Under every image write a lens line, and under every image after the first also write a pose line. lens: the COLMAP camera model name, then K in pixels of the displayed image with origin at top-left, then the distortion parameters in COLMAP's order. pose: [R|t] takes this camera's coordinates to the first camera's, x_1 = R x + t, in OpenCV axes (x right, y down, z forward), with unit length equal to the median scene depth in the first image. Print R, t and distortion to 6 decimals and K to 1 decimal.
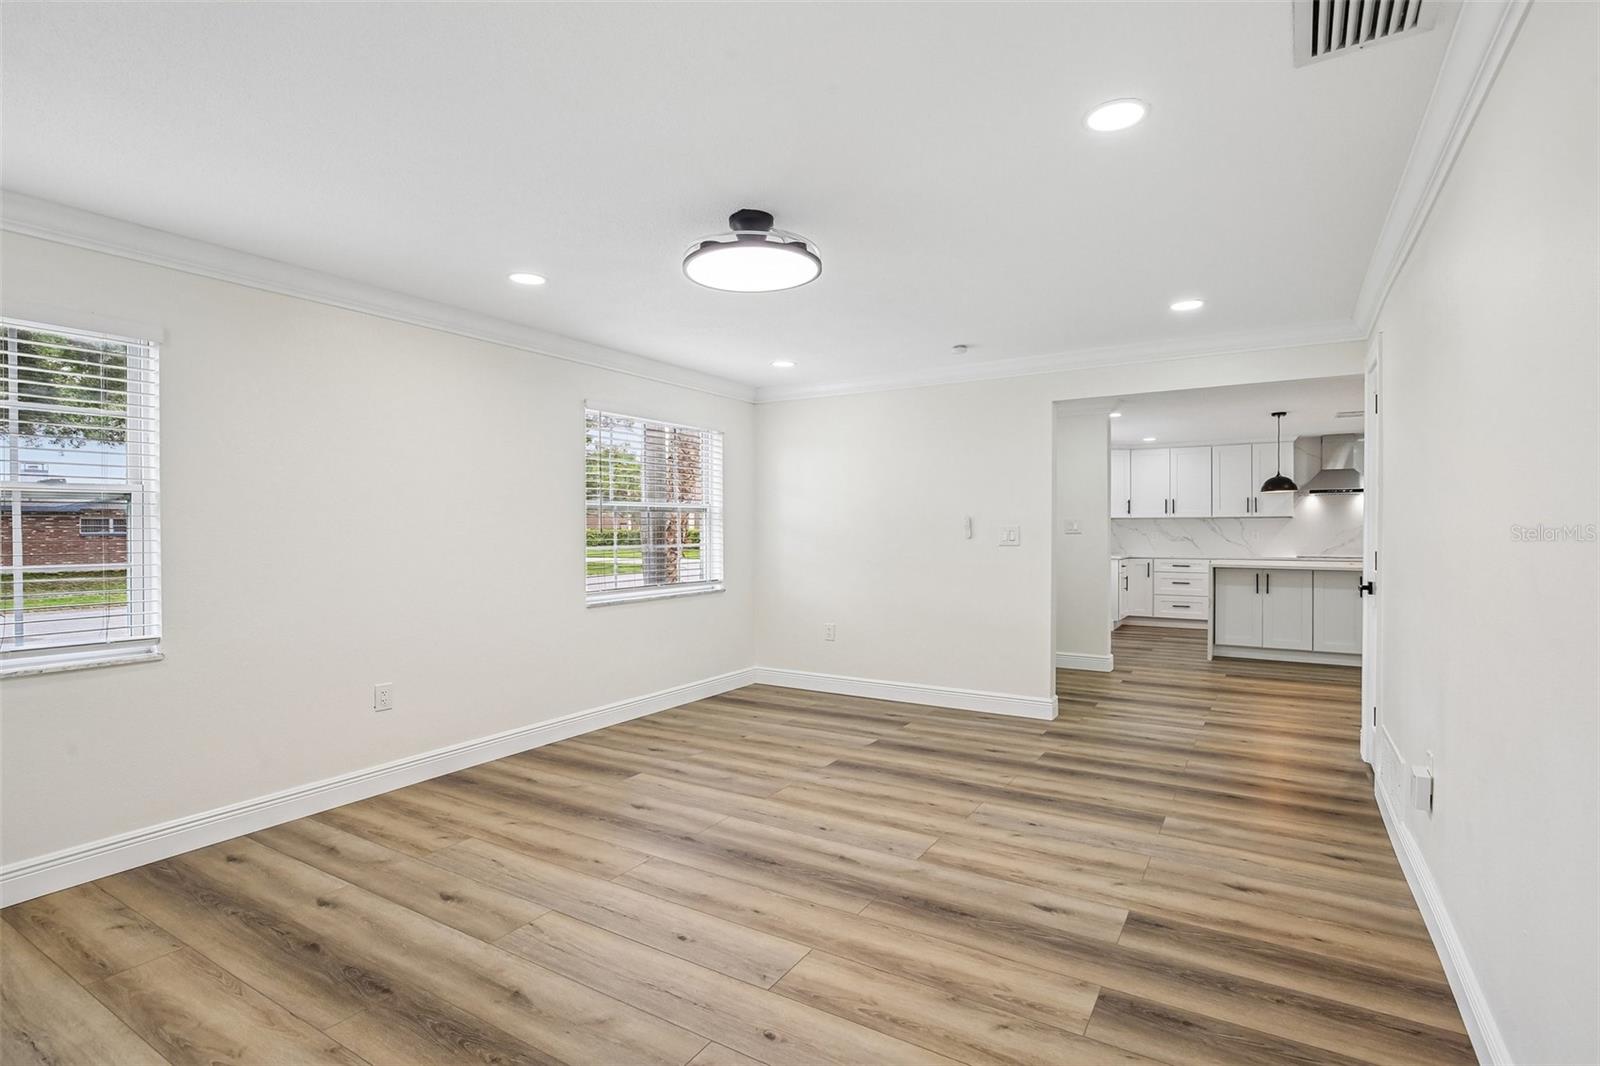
lens RADIAL K [[743.5, 0, 805.9], [0, 743.5, 530.8], [0, 0, 1]] dist [-0.007998, 0.001038]
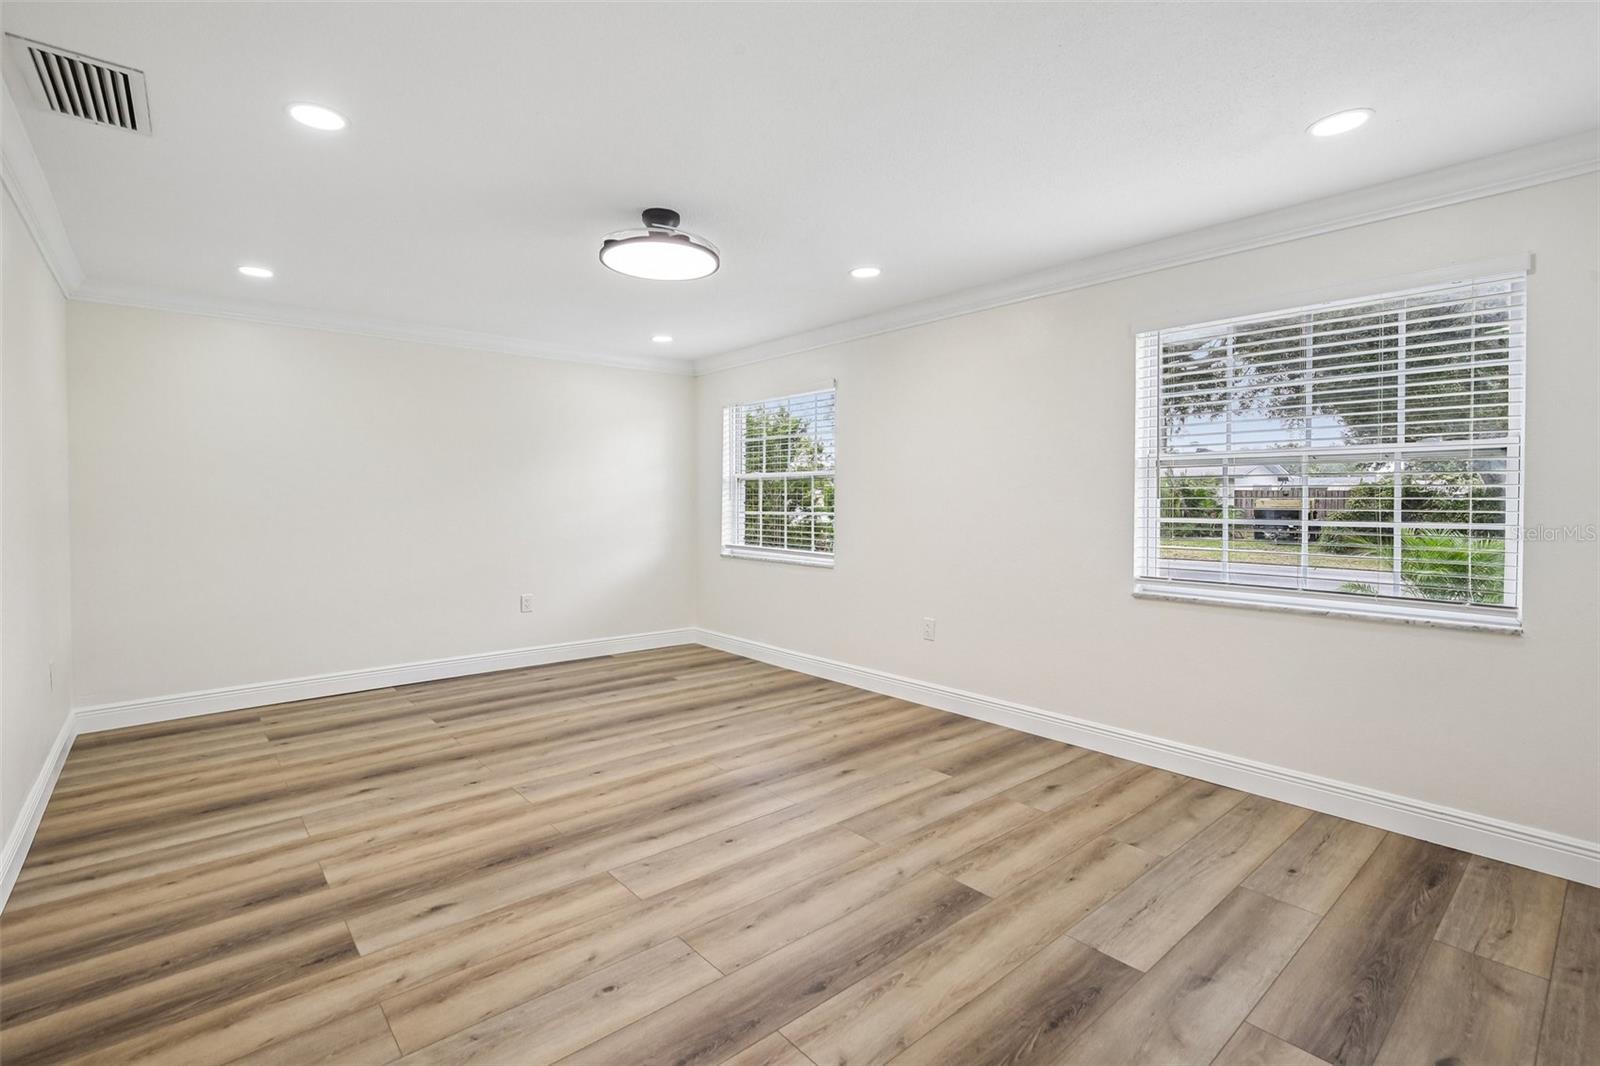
lens RADIAL K [[743.5, 0, 805.9], [0, 743.5, 530.8], [0, 0, 1]] dist [-0.007998, 0.001038]
pose [[-0.288956, 0.041573, -0.956439, 0.874058], [-0.001675, 0.999033, 0.043930, -0.014900], [0.957341, 0.014296, -0.288607, 1.395336]]
